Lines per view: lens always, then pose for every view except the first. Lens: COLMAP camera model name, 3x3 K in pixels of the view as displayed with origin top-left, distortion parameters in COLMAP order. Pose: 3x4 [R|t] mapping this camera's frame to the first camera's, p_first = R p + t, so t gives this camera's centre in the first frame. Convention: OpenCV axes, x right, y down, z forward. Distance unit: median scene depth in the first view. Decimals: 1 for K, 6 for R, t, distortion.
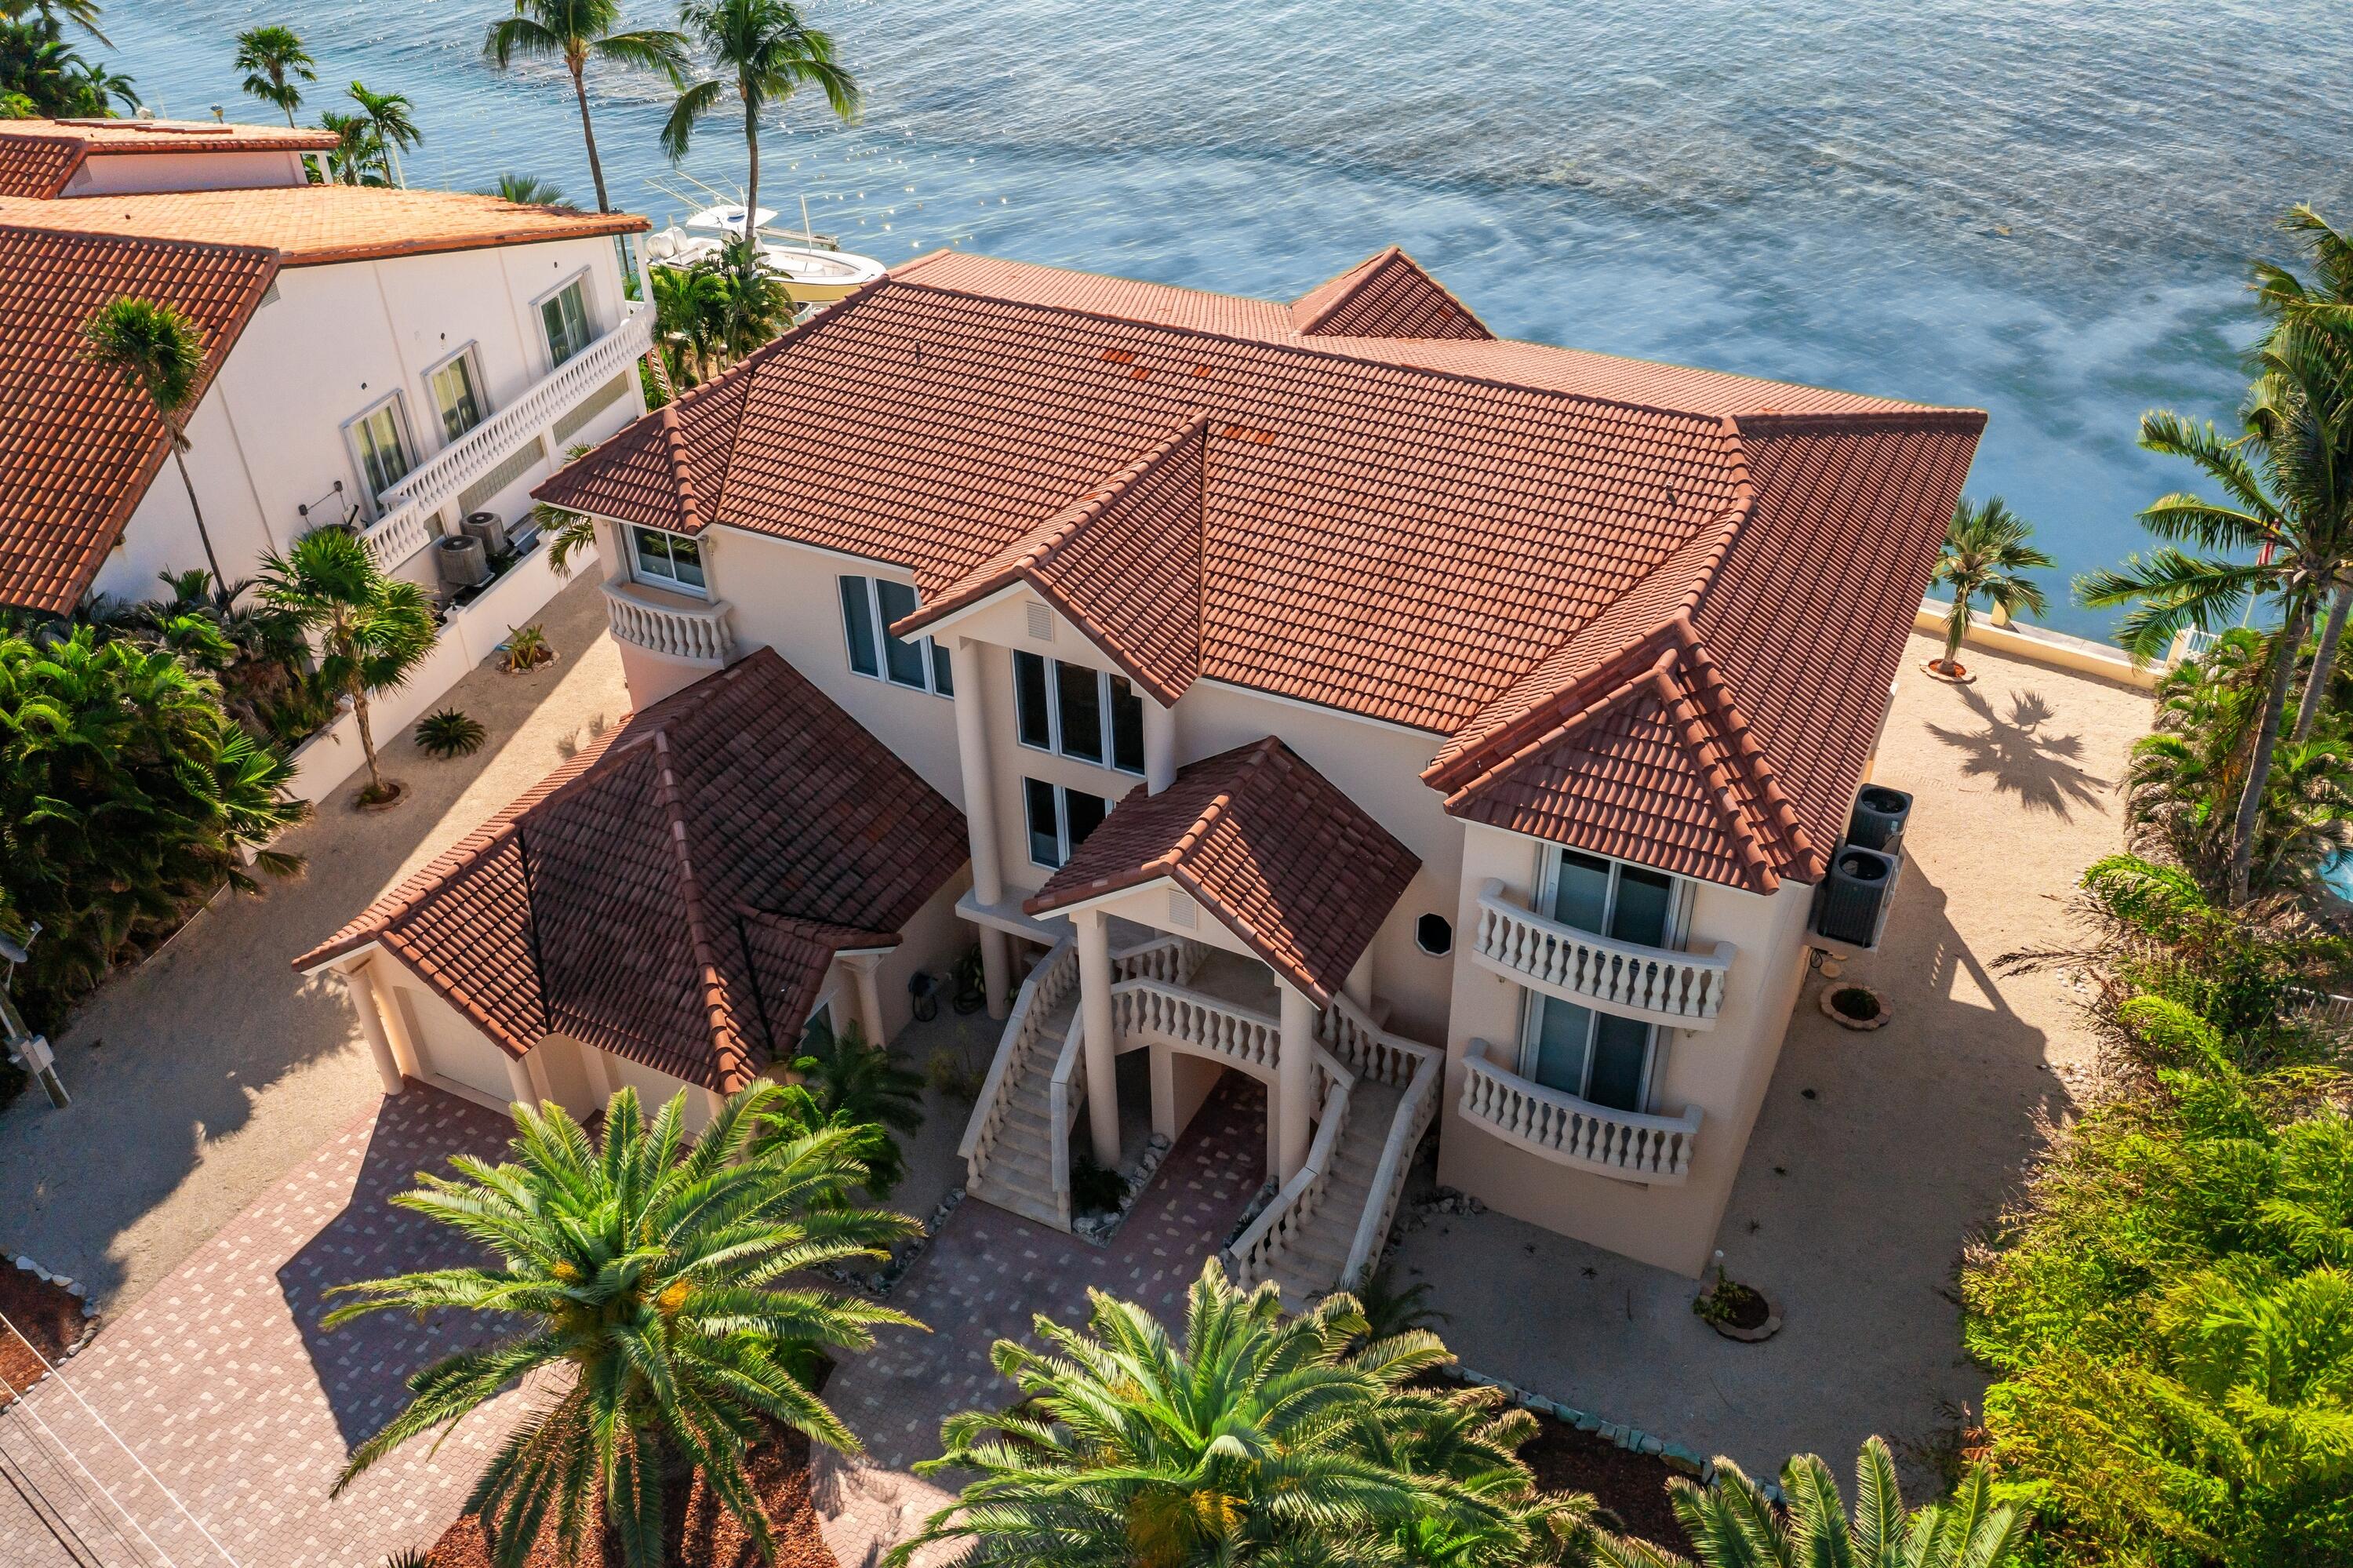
lens RADIAL K [[1871.7, 0, 1176.5], [0, 1871.7, 784.0], [0, 0, 1]] dist [0.010656, 0.005123]
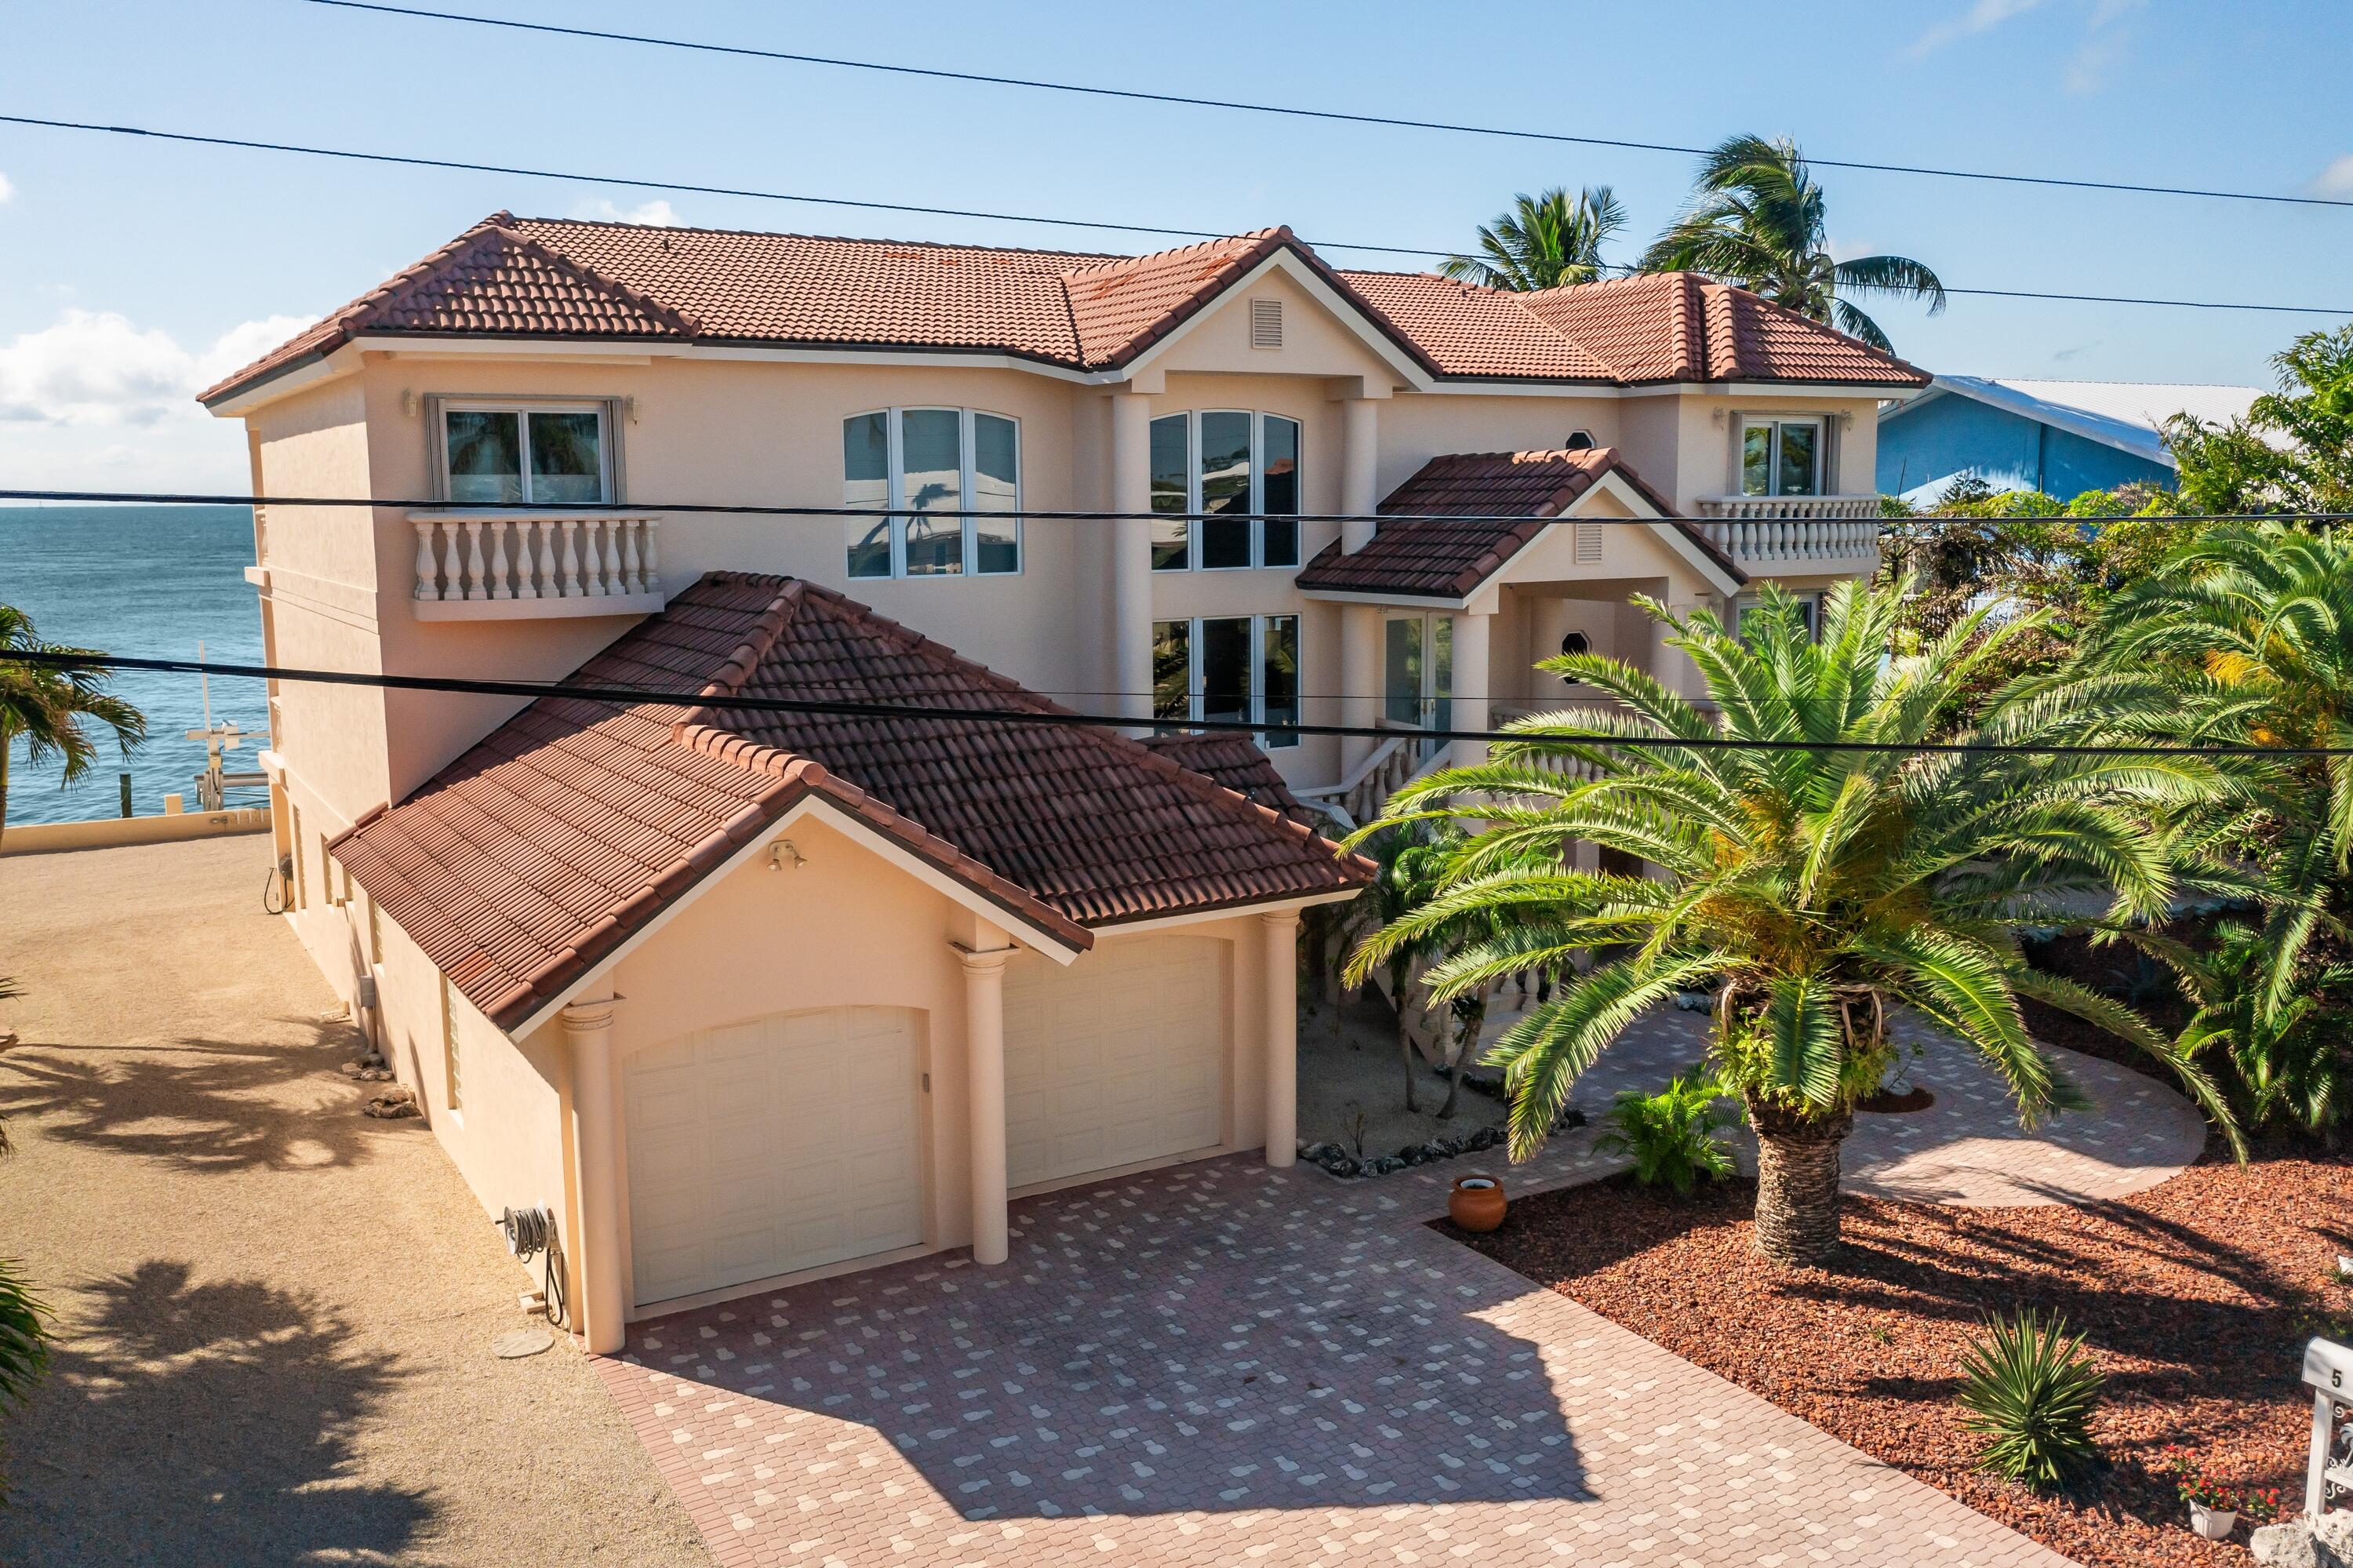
lens RADIAL K [[1926.1, 0, 1168.0], [0, 1926.1, 819.6], [0, 0, 1]] dist [0.001184, -0.002132]
pose [[0.532262, -0.122727, 0.837637, -0.739279], [0.484815, 0.855311, -0.182751, 0.209595], [-0.694011, 0.503370, 0.514749, 0.615395]]
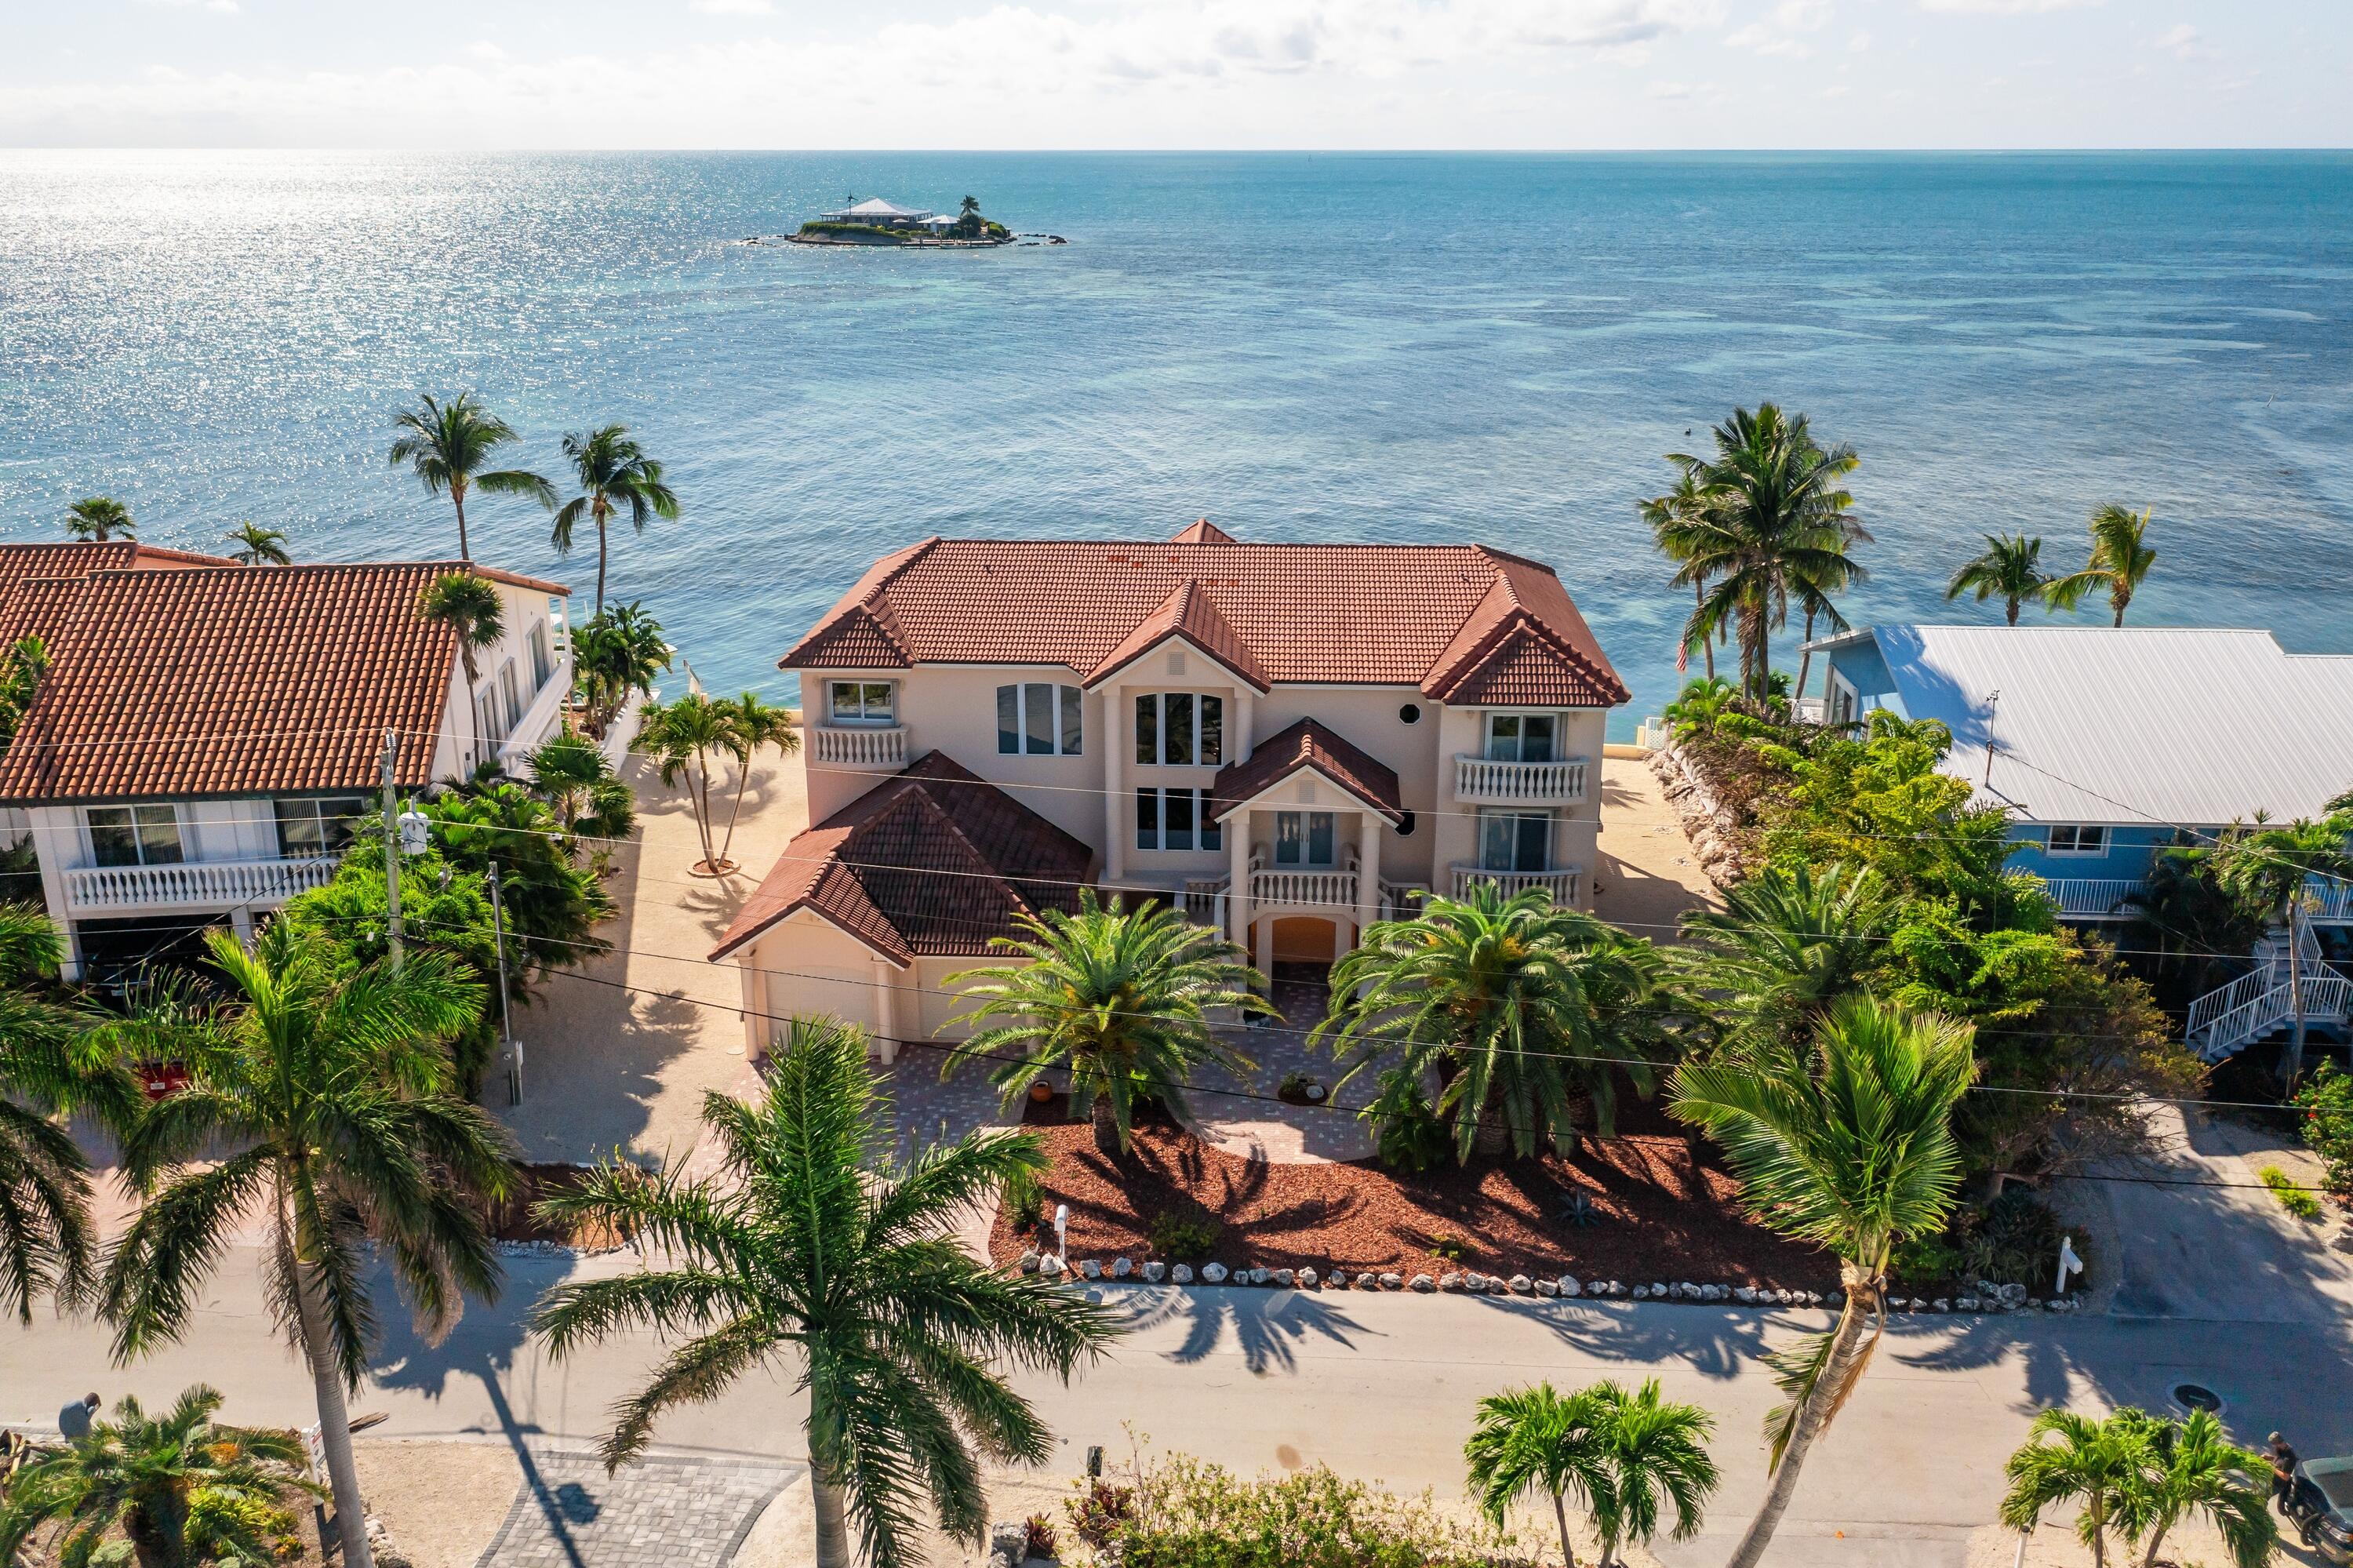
lens RADIAL K [[1894.1, 0, 1176.5], [0, 1894.1, 784.0], [0, 0, 1]] dist [0.027183, -0.000318]
pose [[0.916720, -0.104444, 0.385638, -0.673517], [0.210636, 0.946531, -0.244359, 0.396490], [-0.339496, 0.305238, 0.889703, -0.473526]]
